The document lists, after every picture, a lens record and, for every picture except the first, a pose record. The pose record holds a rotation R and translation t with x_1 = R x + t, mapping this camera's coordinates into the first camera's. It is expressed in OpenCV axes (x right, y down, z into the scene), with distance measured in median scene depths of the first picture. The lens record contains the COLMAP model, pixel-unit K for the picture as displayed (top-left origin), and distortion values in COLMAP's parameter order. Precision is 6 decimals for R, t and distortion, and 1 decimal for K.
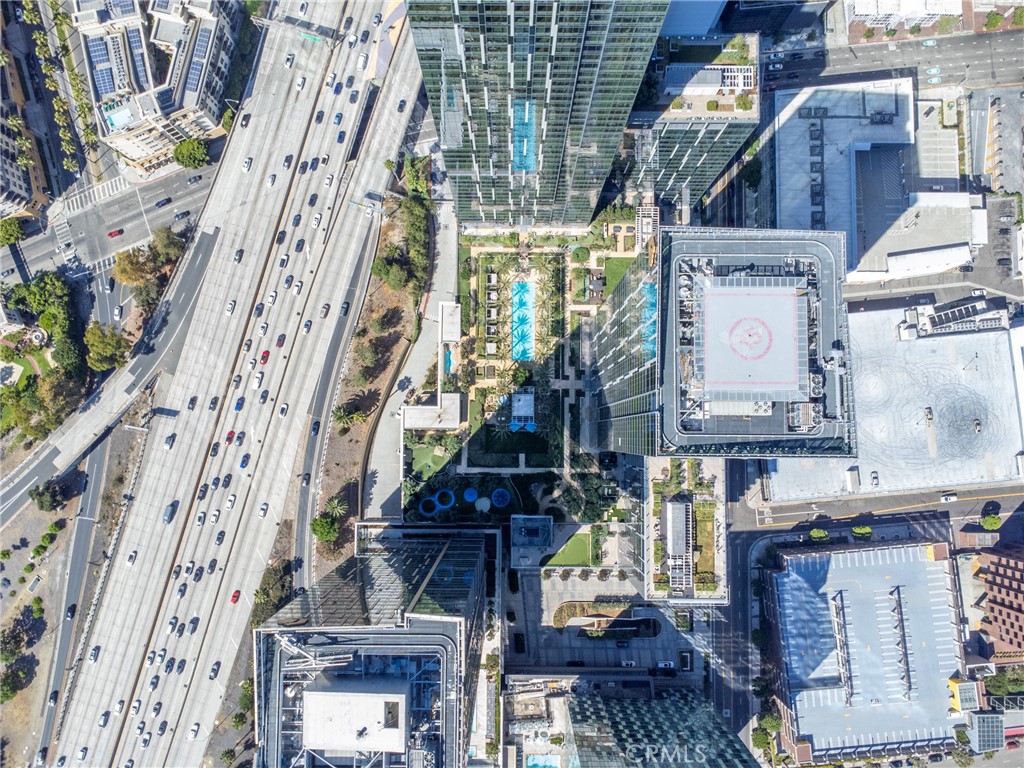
lens RADIAL K [[736.5, 0, 510.0], [0, 736.5, 389.8], [0, 0, 1]] dist [0.009105, 0.004767]
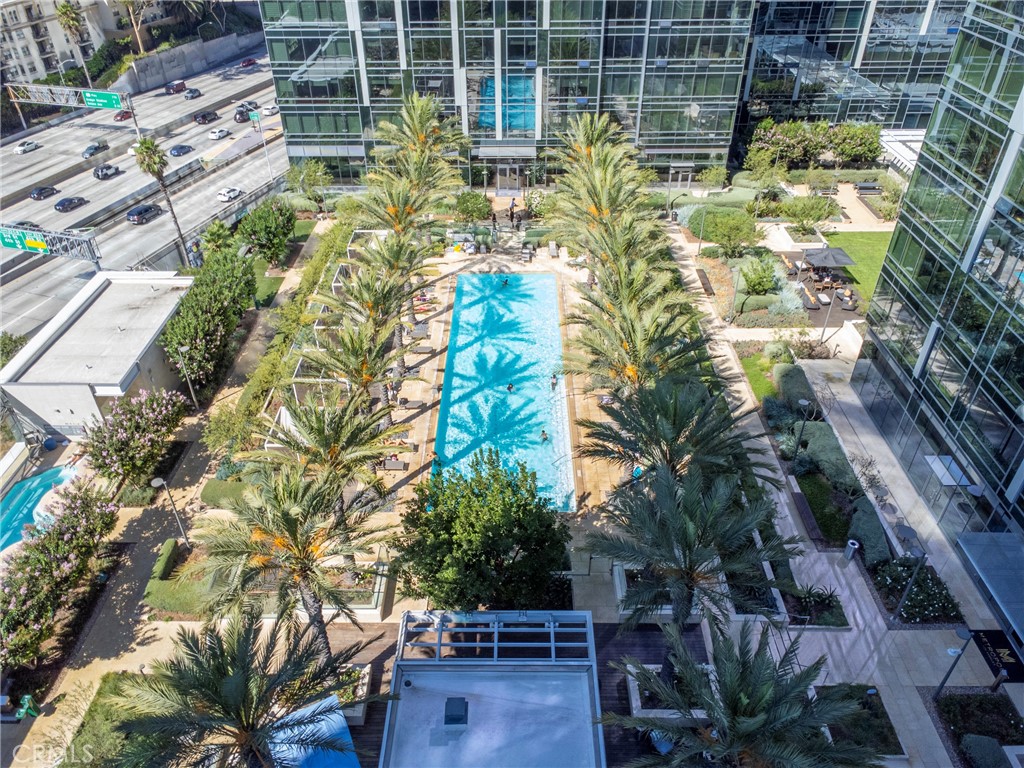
lens RADIAL K [[736.5, 0, 510.0], [0, 736.5, 389.8], [0, 0, 1]] dist [0.009105, 0.004767]
pose [[0.999977, -0.005784, -0.003472, 0.020191], [0.001053, 0.642167, -0.766564, 0.060603], [0.006664, 0.766543, 0.642159, 0.877010]]
